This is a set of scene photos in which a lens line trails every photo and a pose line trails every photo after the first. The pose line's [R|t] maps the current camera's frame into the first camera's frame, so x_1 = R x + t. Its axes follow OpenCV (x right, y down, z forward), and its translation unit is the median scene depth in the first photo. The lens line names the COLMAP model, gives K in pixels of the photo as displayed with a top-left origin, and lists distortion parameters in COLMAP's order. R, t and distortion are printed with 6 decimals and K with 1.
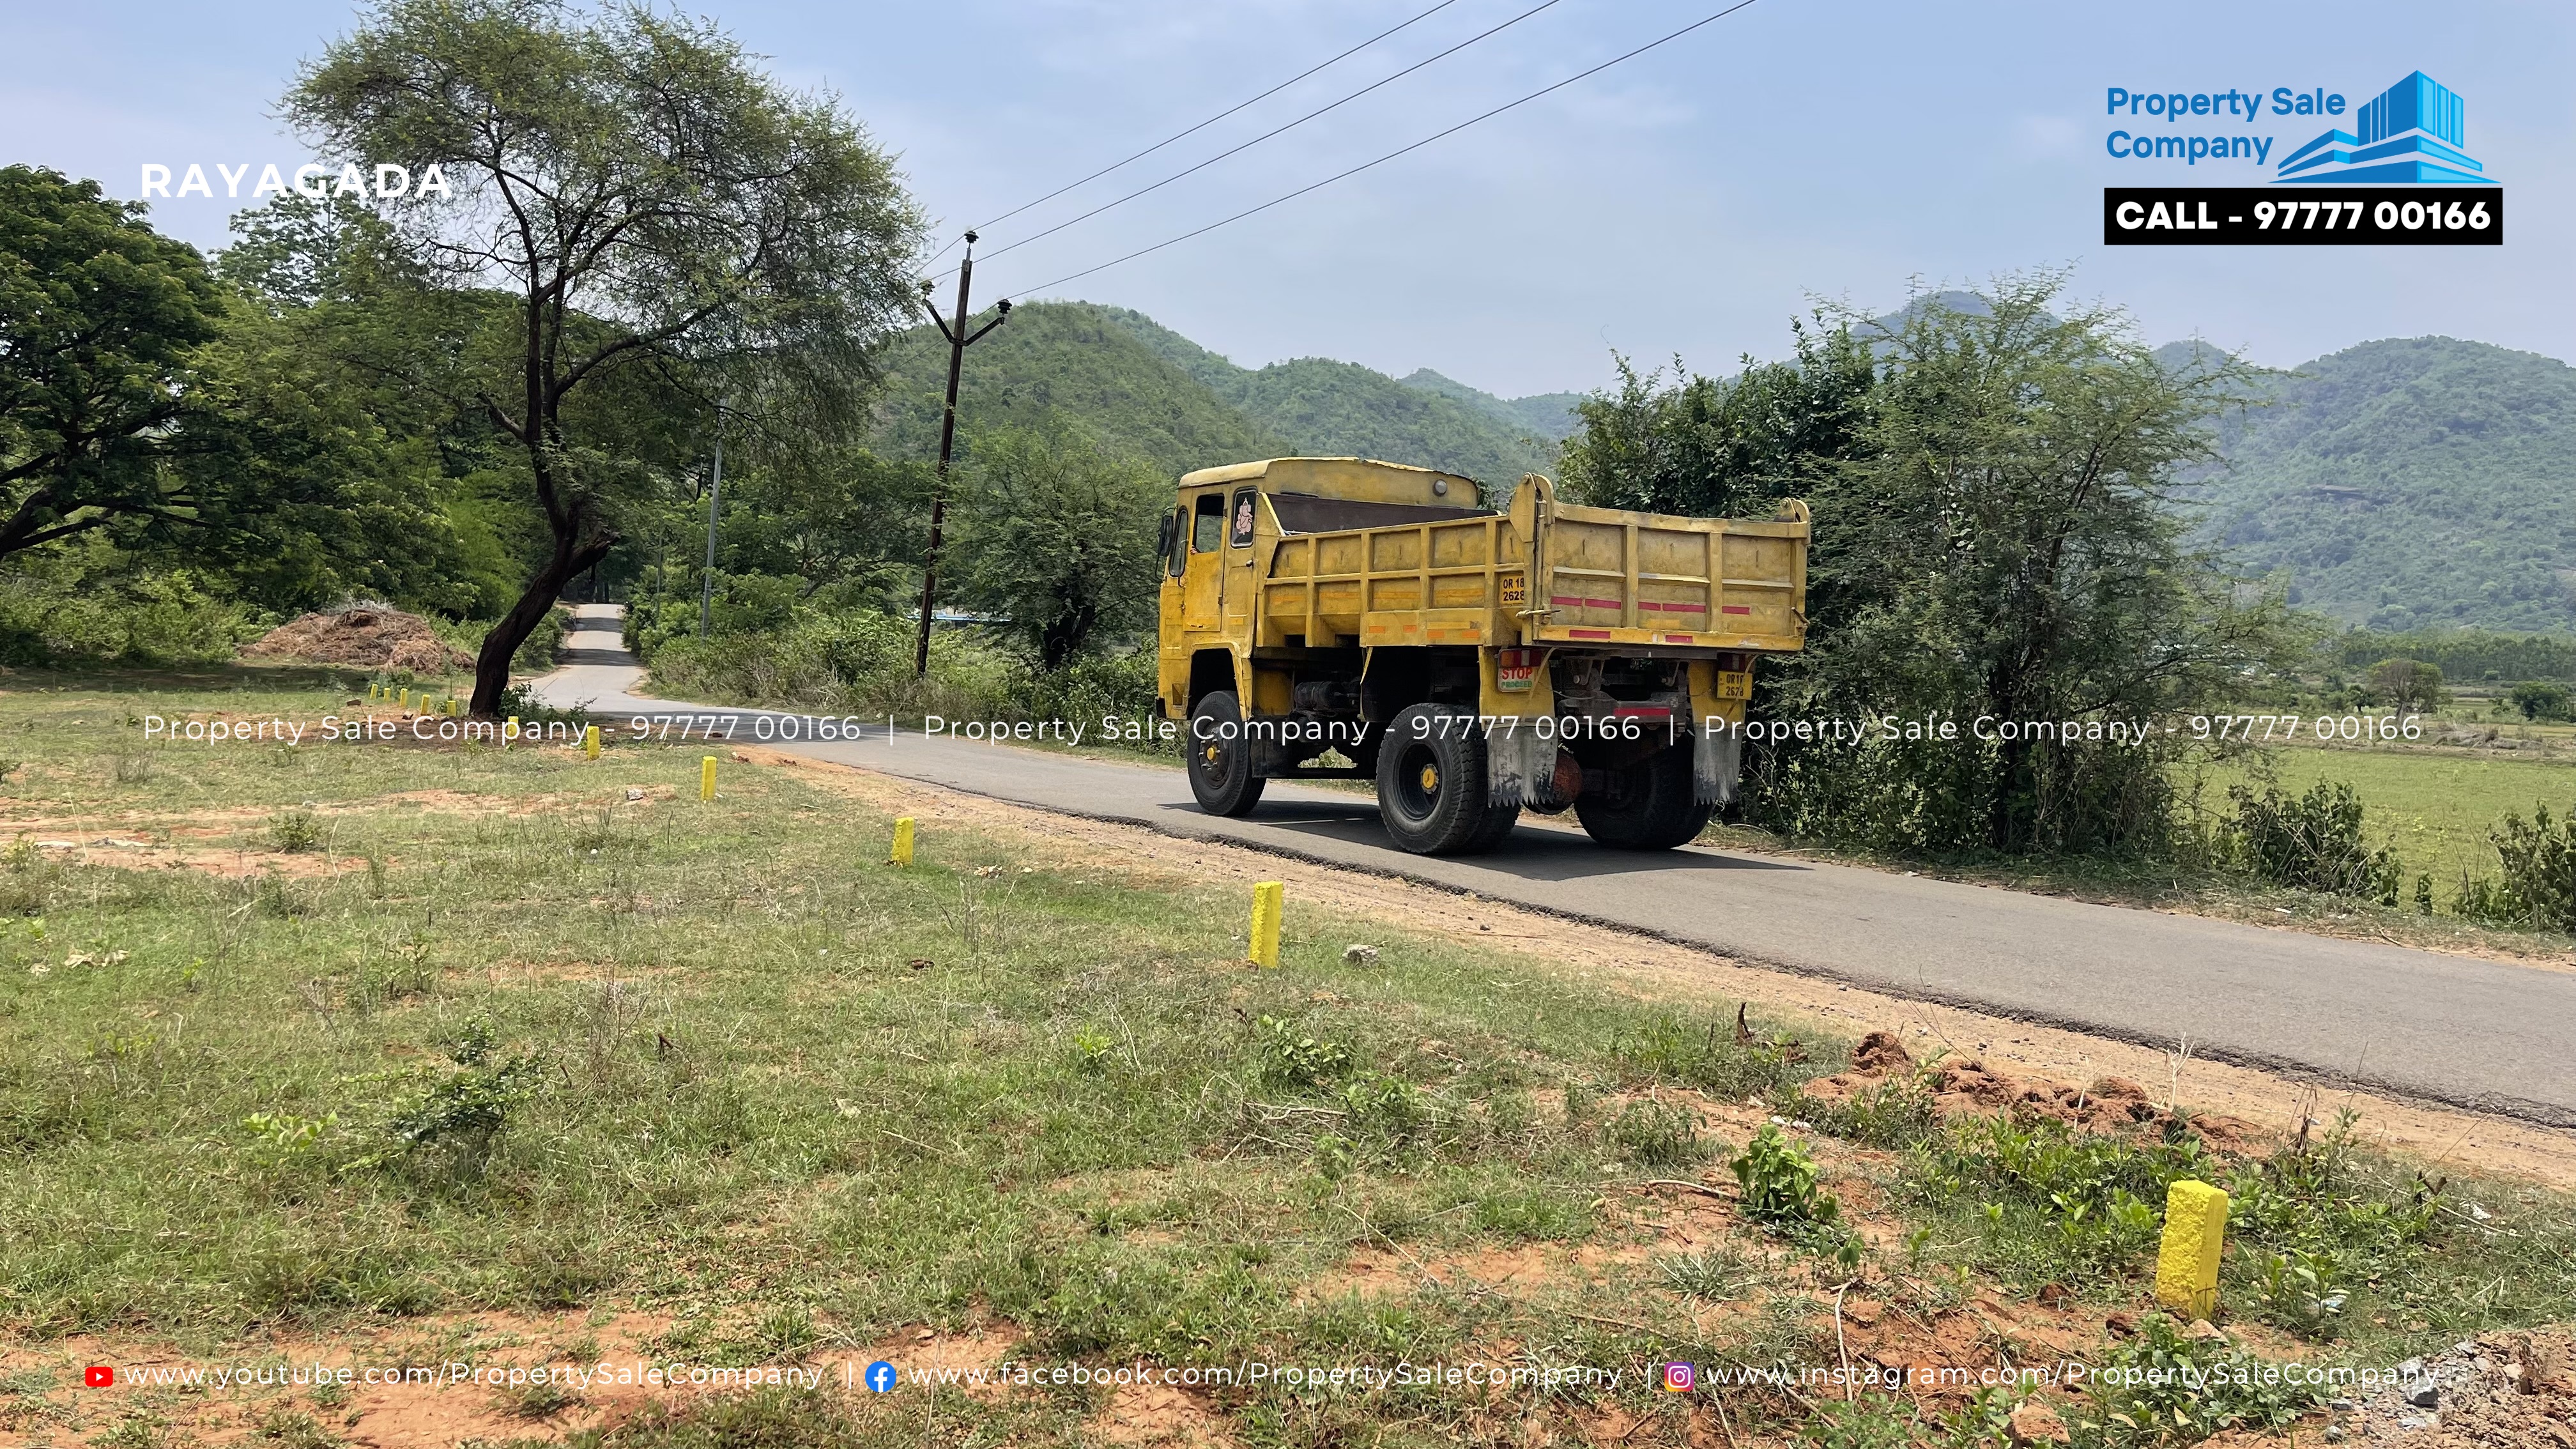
lens RADIAL K [[1943.3, 0, 1288.9], [0, 1943.3, 729.1], [0, 0, 1]] dist [0.044239, -0.028284]
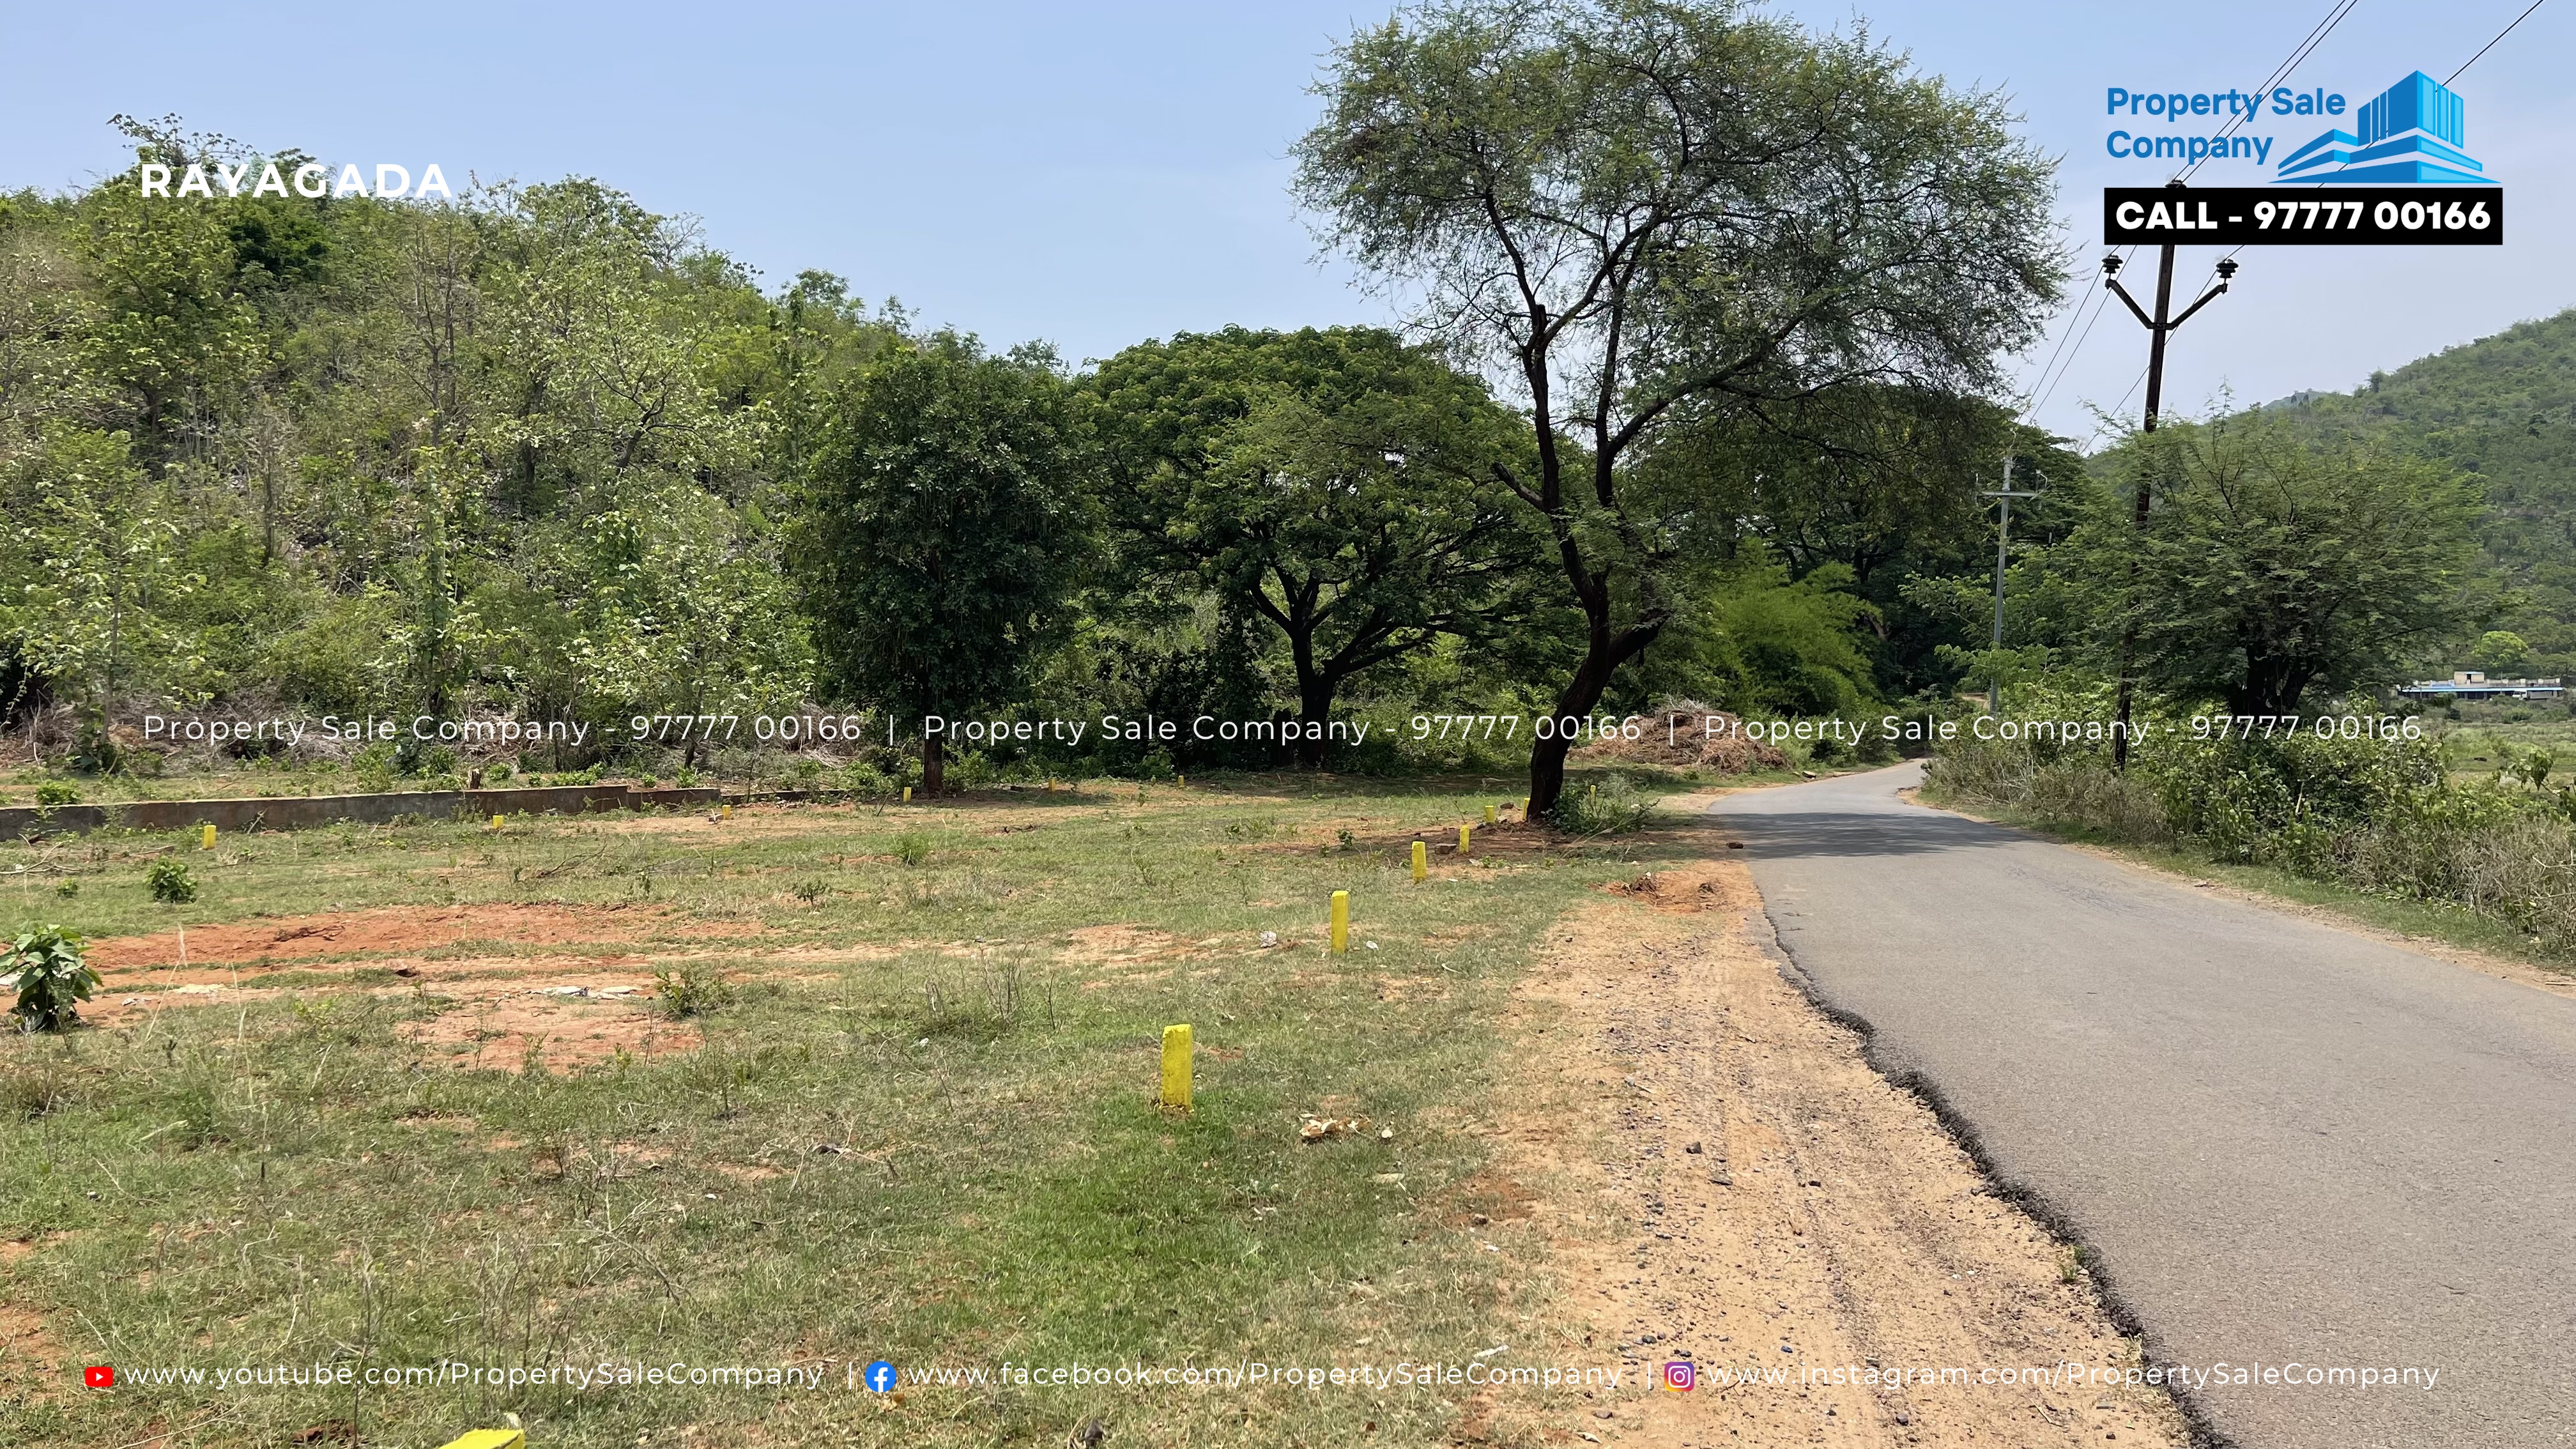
lens RADIAL K [[1943.3, 0, 1291.2], [0, 1943.3, 718.4], [0, 0, 1]] dist [0.044239, -0.028284]
pose [[0.755593, -0.041917, -0.653698, 0.038063], [0.007739, 0.998452, -0.055078, -0.002629], [0.654995, 0.036558, 0.754748, 0.108195]]
